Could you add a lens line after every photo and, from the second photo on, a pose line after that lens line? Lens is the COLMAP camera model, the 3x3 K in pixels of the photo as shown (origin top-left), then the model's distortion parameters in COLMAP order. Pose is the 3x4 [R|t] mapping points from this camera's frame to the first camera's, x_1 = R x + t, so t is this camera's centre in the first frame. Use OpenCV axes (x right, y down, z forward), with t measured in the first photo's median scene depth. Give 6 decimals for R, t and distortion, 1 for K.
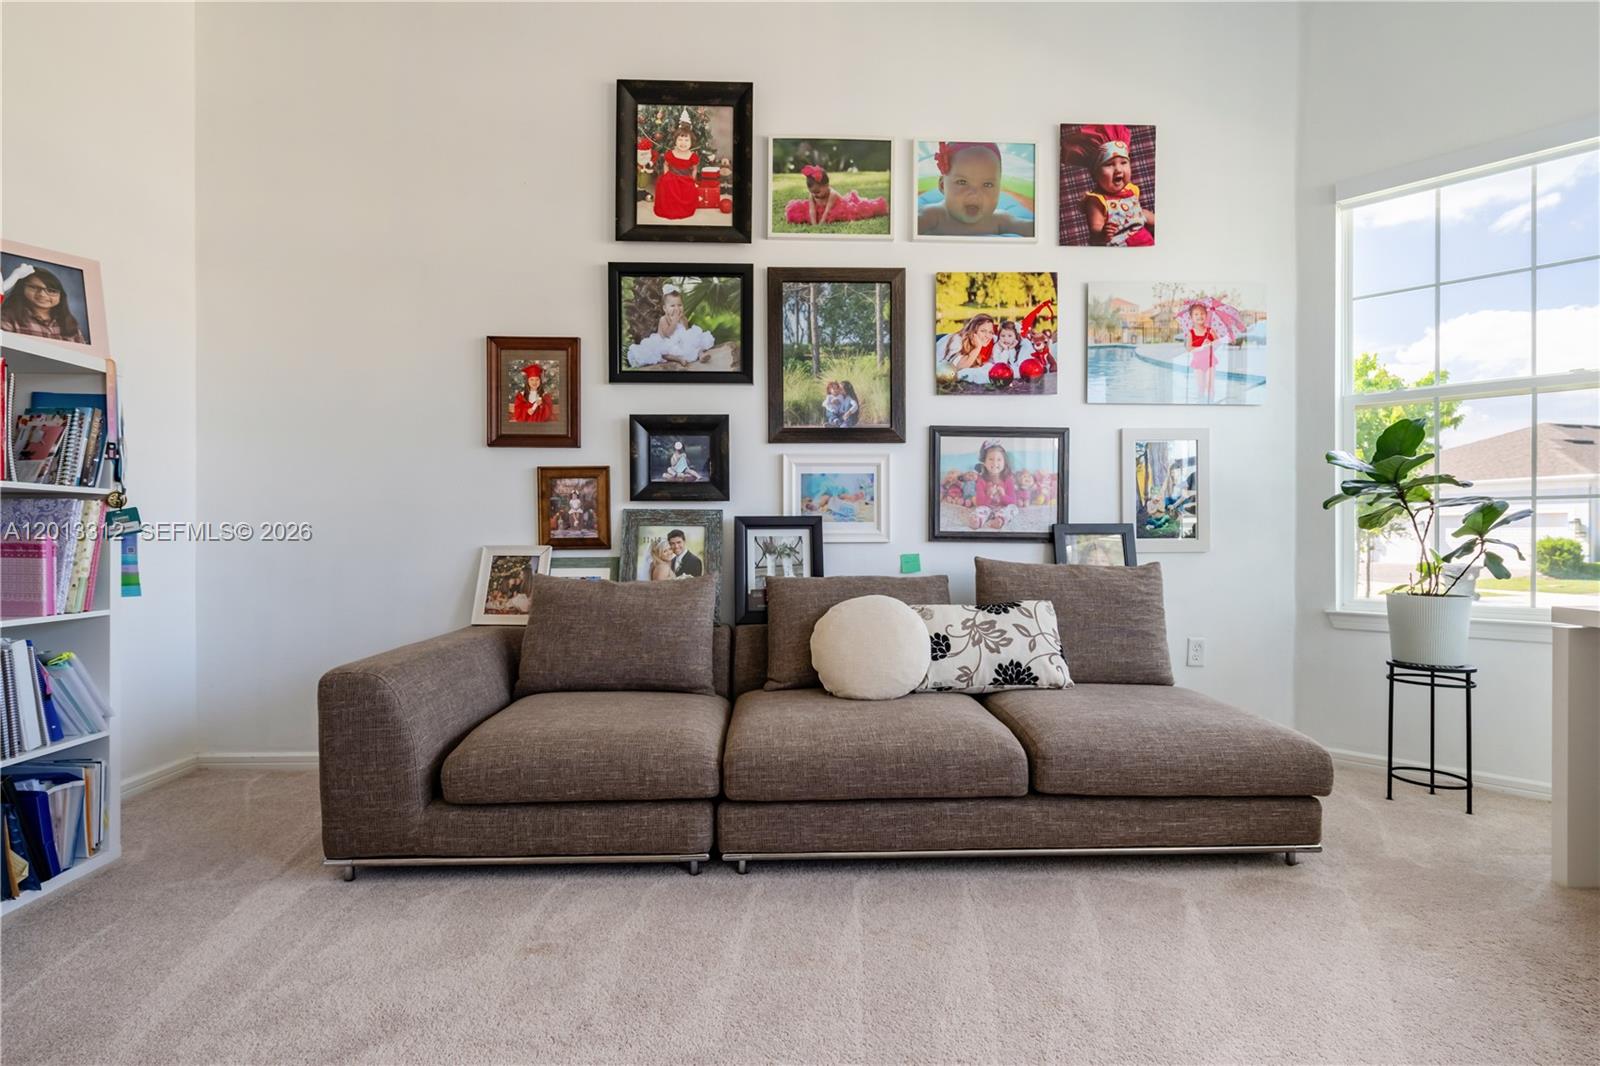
lens RADIAL K [[757.1, 0, 800.0], [0, 757.1, 533.0], [0, 0, 1]] dist [0.002194, 0.000511]
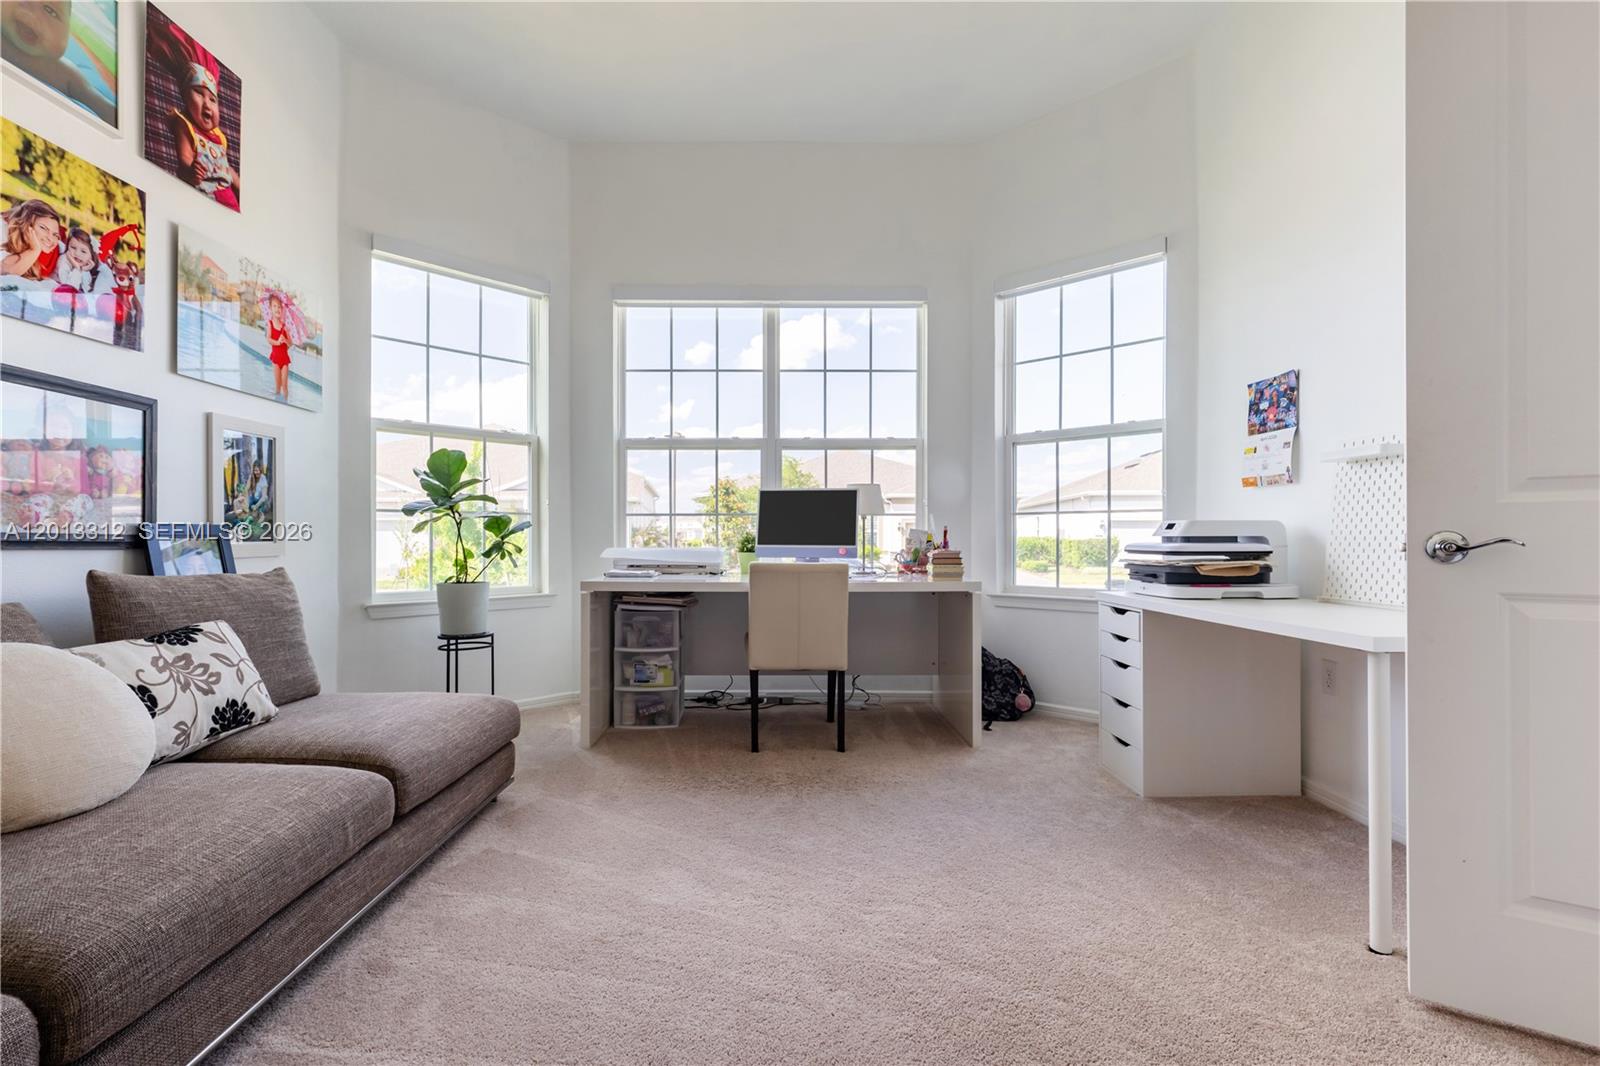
lens RADIAL K [[716.9, 0, 794.0], [0, 716.9, 537.3], [0, 0, 1]] dist [0.000913, 0.000100]
pose [[0.022245, 0.000975, 0.999752, -0.366239], [-0.002414, 0.999997, -0.000921, 0.000831], [-0.999750, -0.002393, 0.022248, 0.332881]]
